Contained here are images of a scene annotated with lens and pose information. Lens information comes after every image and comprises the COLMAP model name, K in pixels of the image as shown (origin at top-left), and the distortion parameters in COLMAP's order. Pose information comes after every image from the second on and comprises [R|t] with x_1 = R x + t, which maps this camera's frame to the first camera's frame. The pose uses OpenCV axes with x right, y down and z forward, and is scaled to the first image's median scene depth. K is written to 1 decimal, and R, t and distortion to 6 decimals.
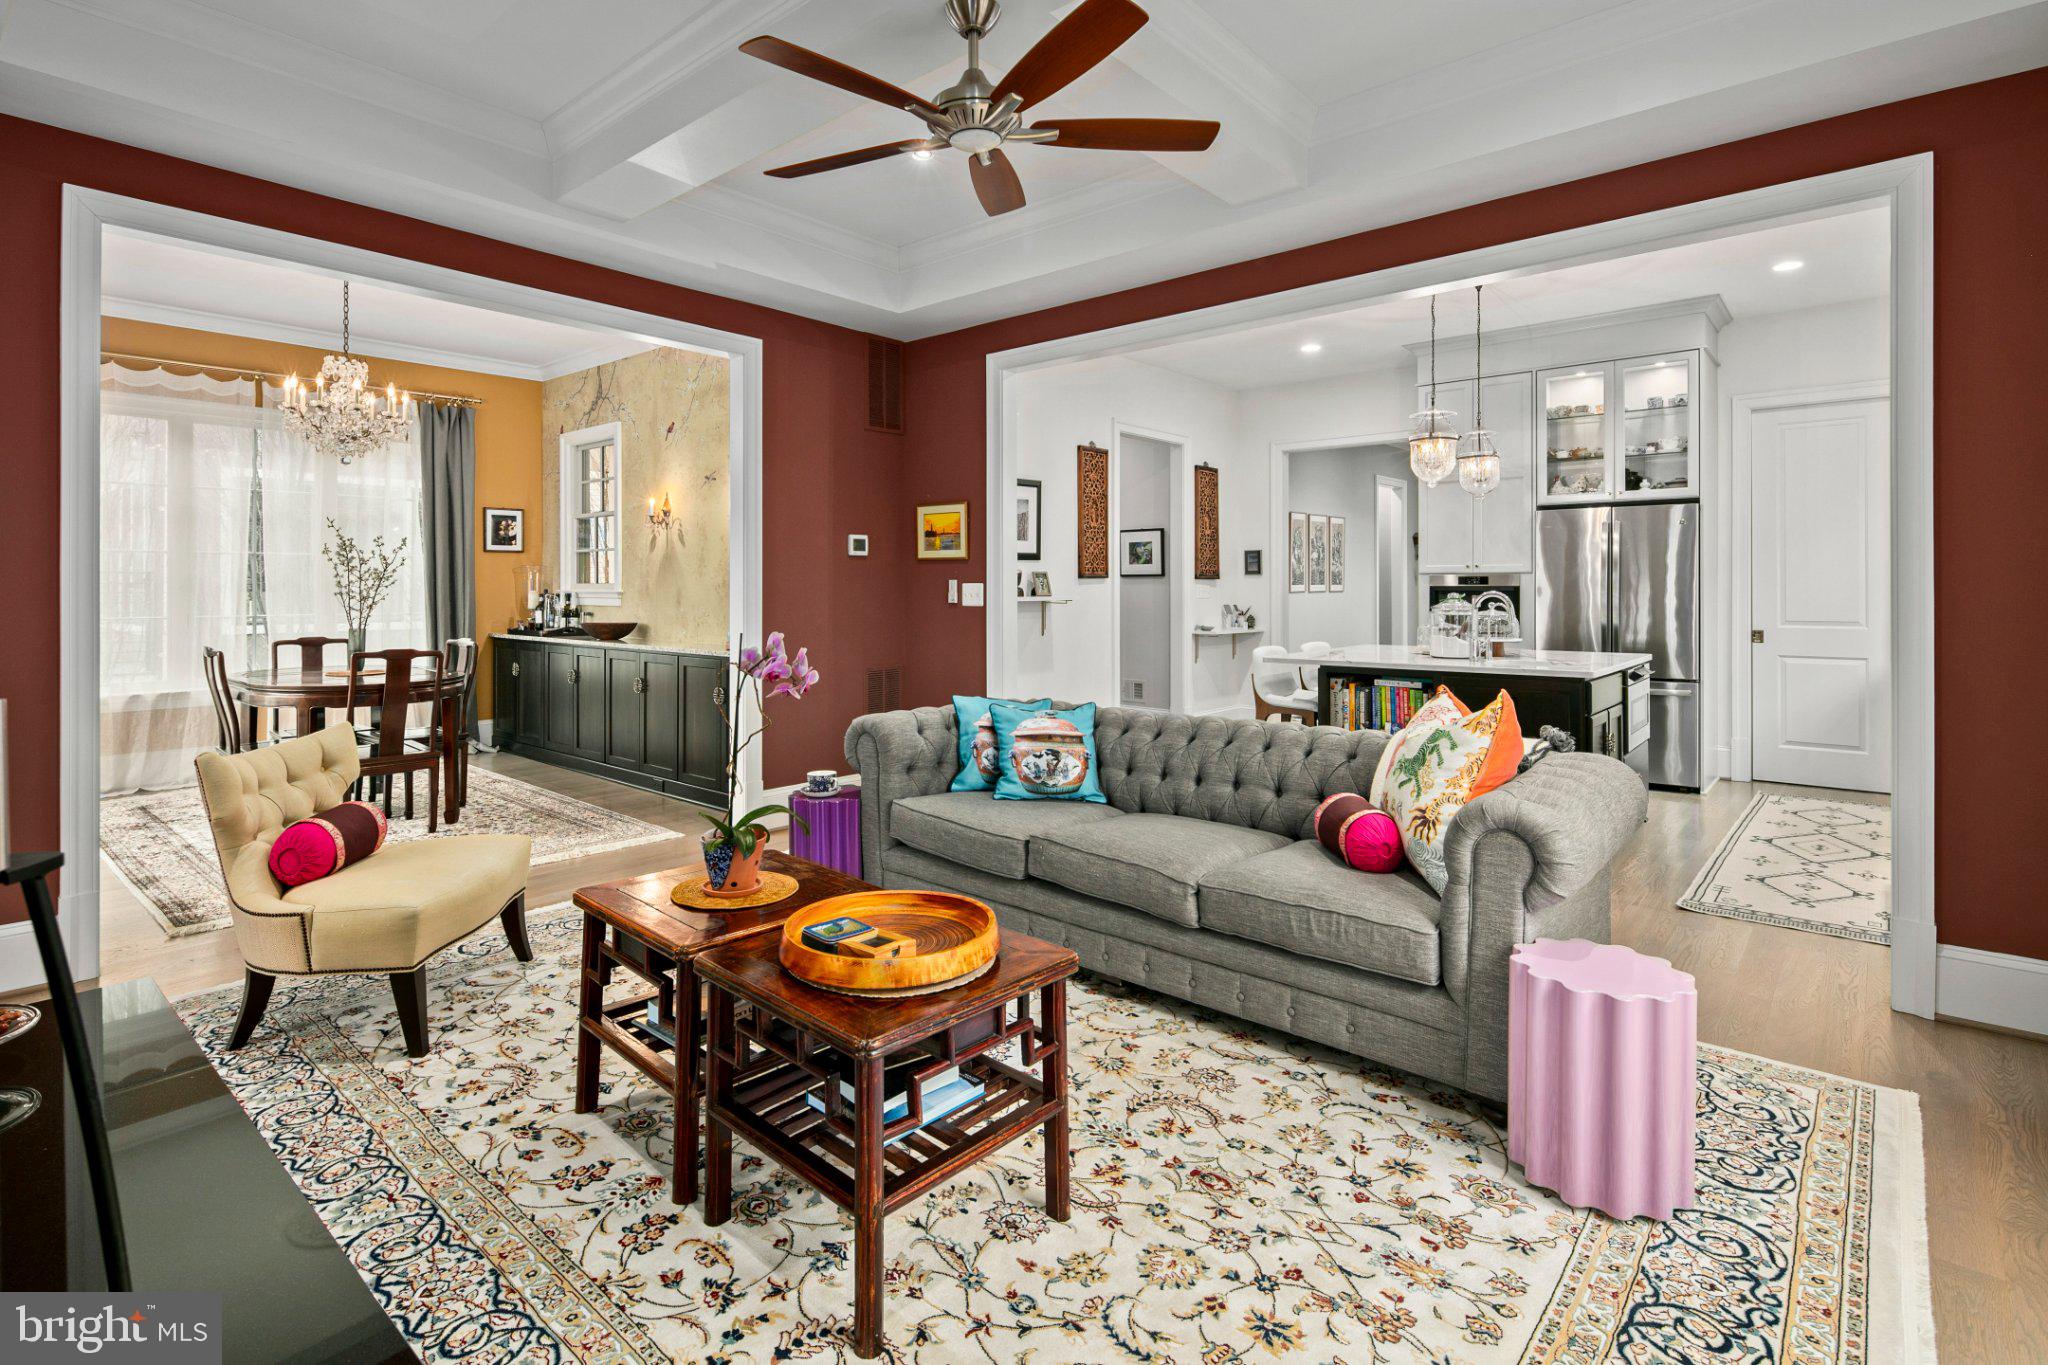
lens RADIAL K [[997.6, 0, 1014.5], [0, 997.6, 592.9], [0, 0, 1]] dist [0.000174, -0.001393]
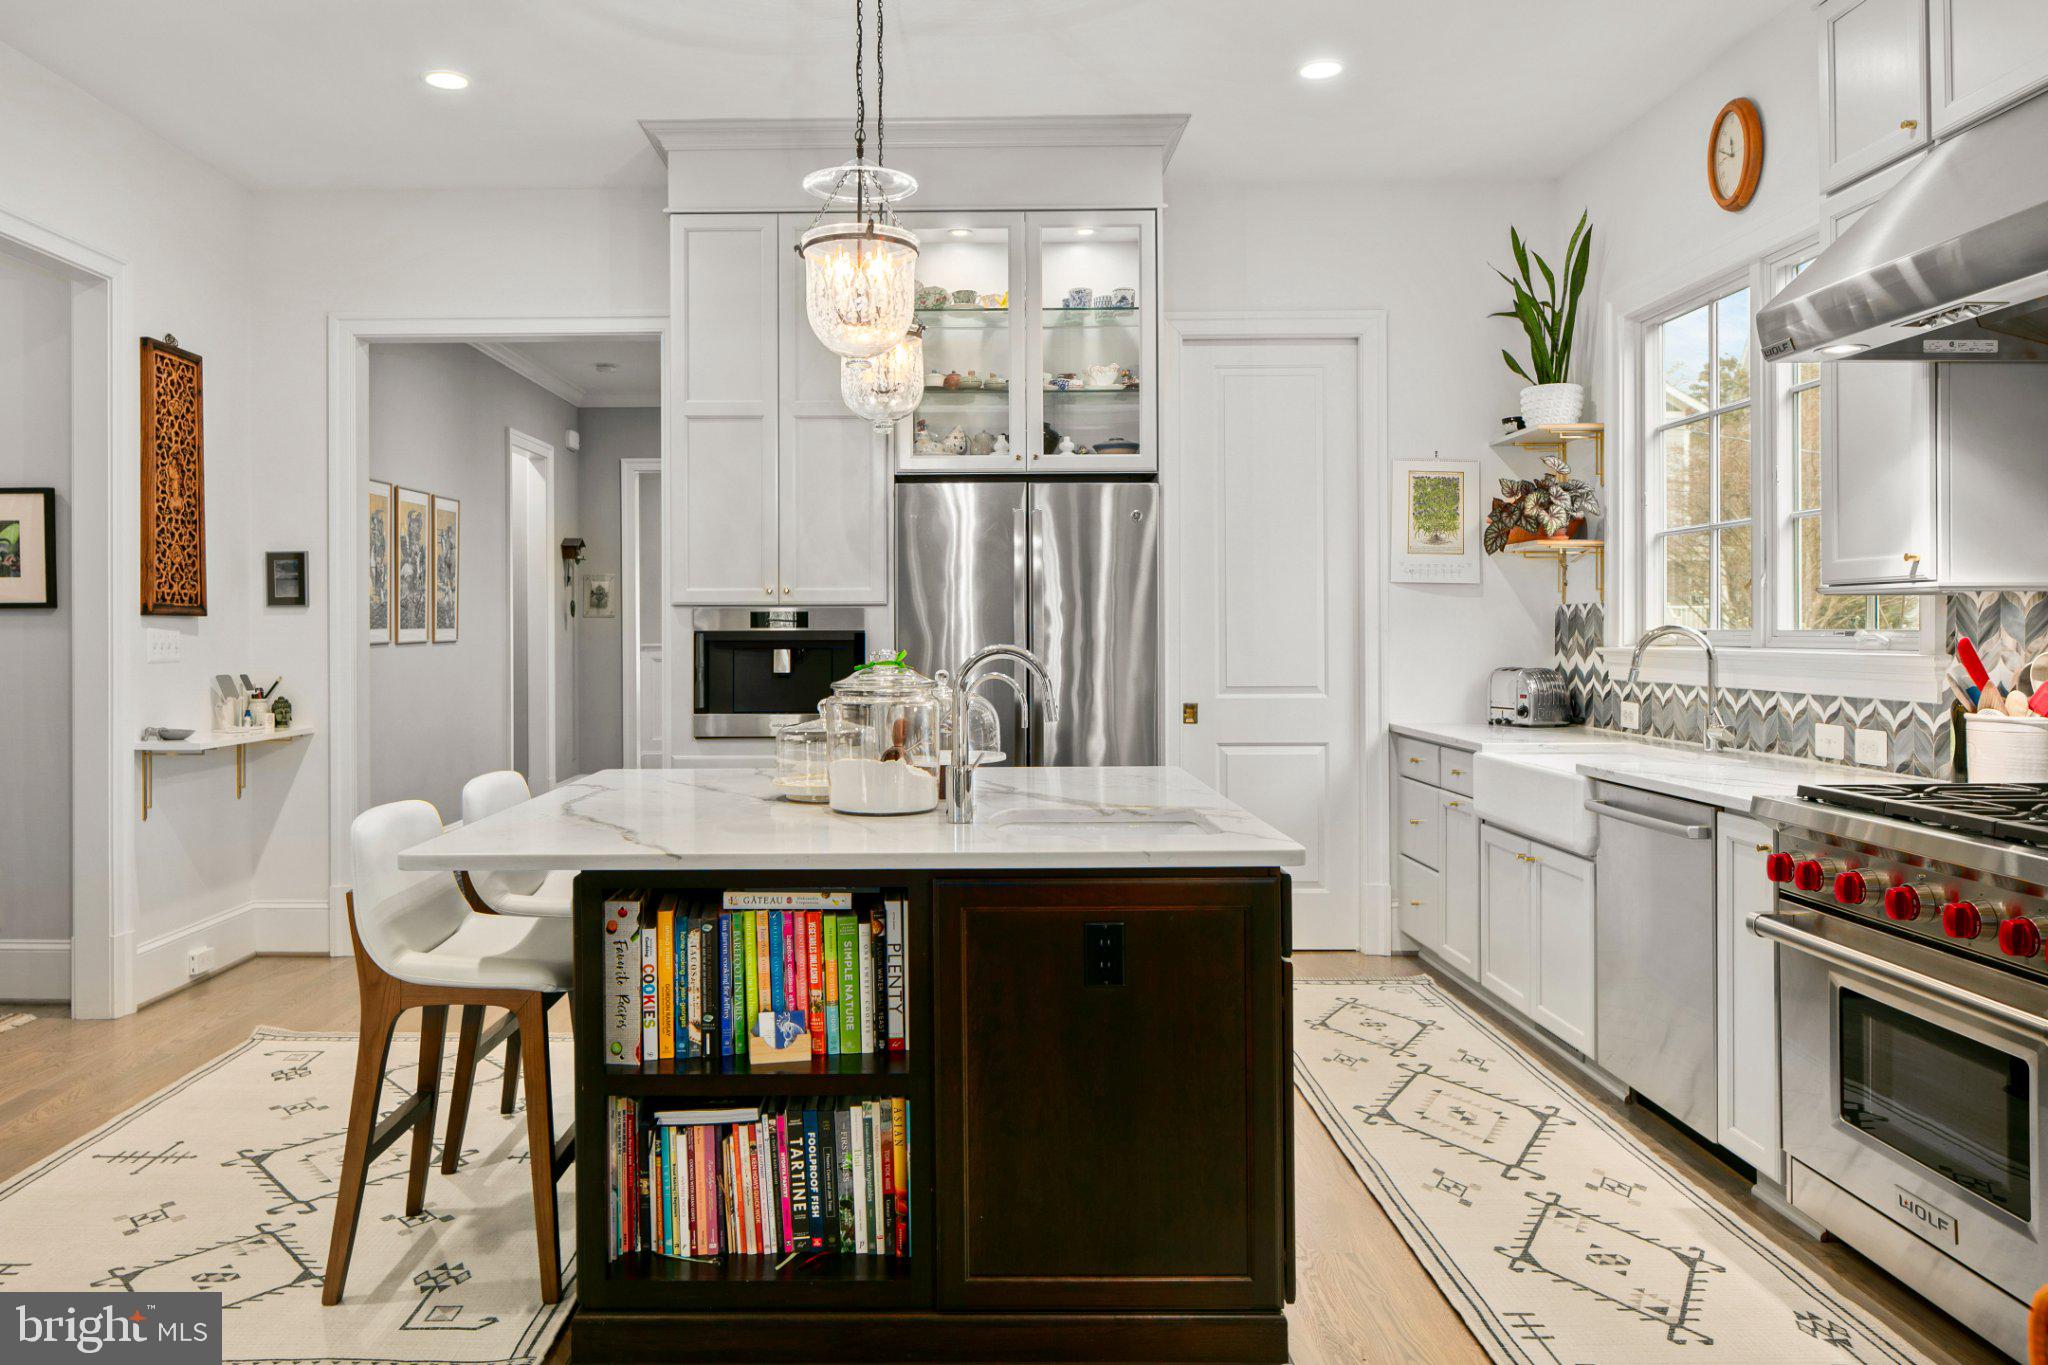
lens RADIAL K [[1407.5, 0, 928.6], [0, 1407.5, 624.4], [0, 0, 1]] dist [-0.012566, 0.002174]
pose [[0.764535, 0.001060, 0.644582, 0.057873], [0.006443, 0.999936, -0.009286, -0.002778], [-0.644550, 0.011252, 0.764479, 0.357247]]
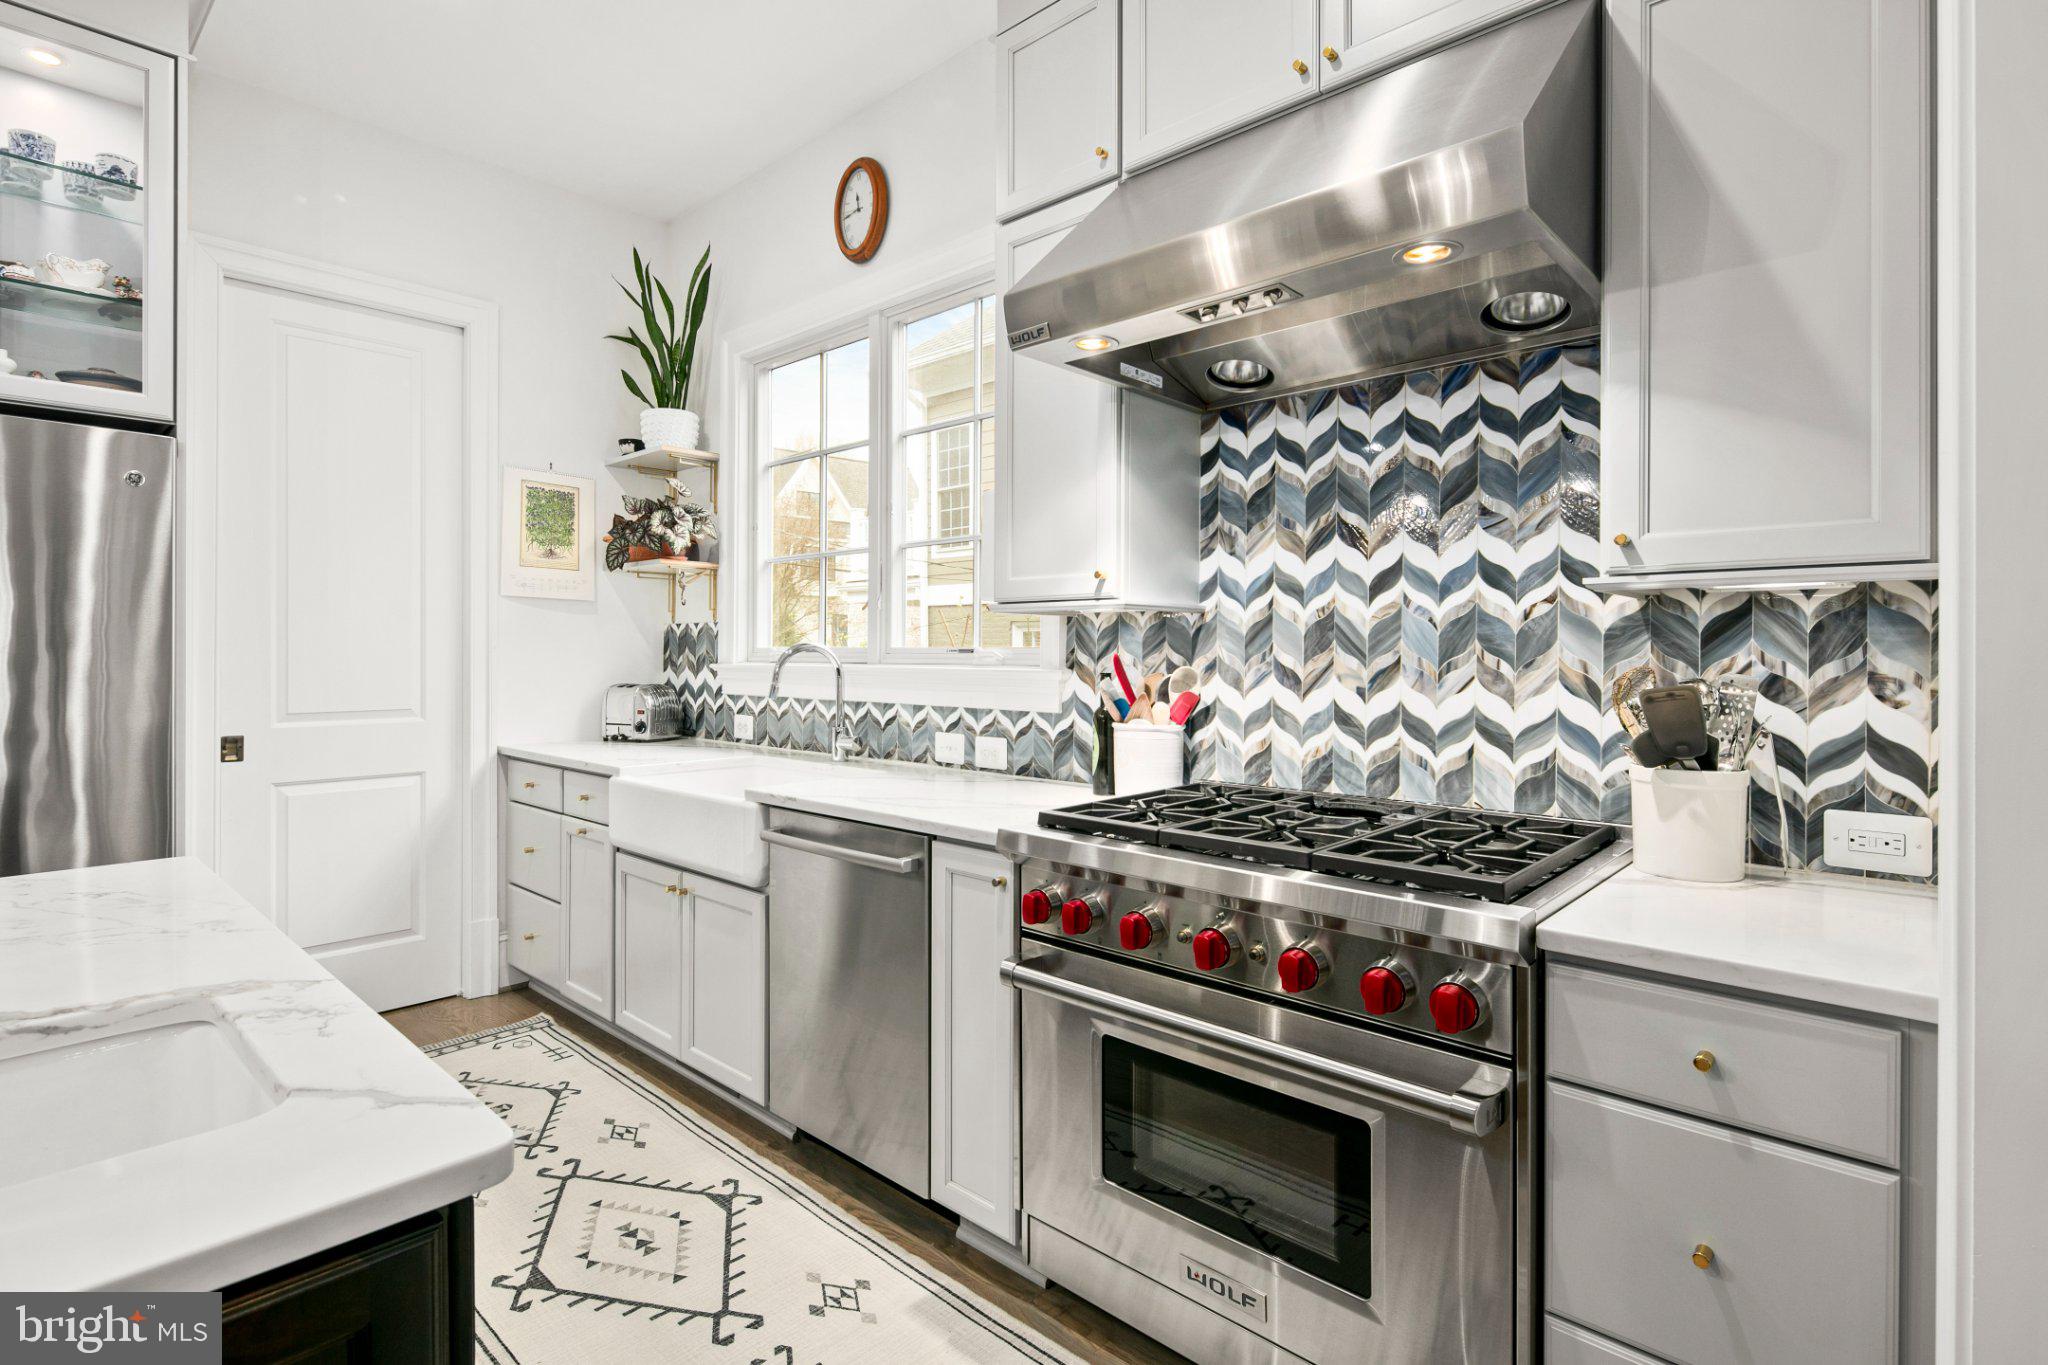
lens RADIAL K [[997.6, 0, 1016.6], [0, 997.6, 651.8], [0, 0, 1]] dist [0.000174, -0.001393]
pose [[0.029241, 0.001378, 0.999571, 0.219108], [0.002528, 0.999996, -0.001452, -0.001185], [-0.999569, 0.002570, 0.029237, 0.483747]]
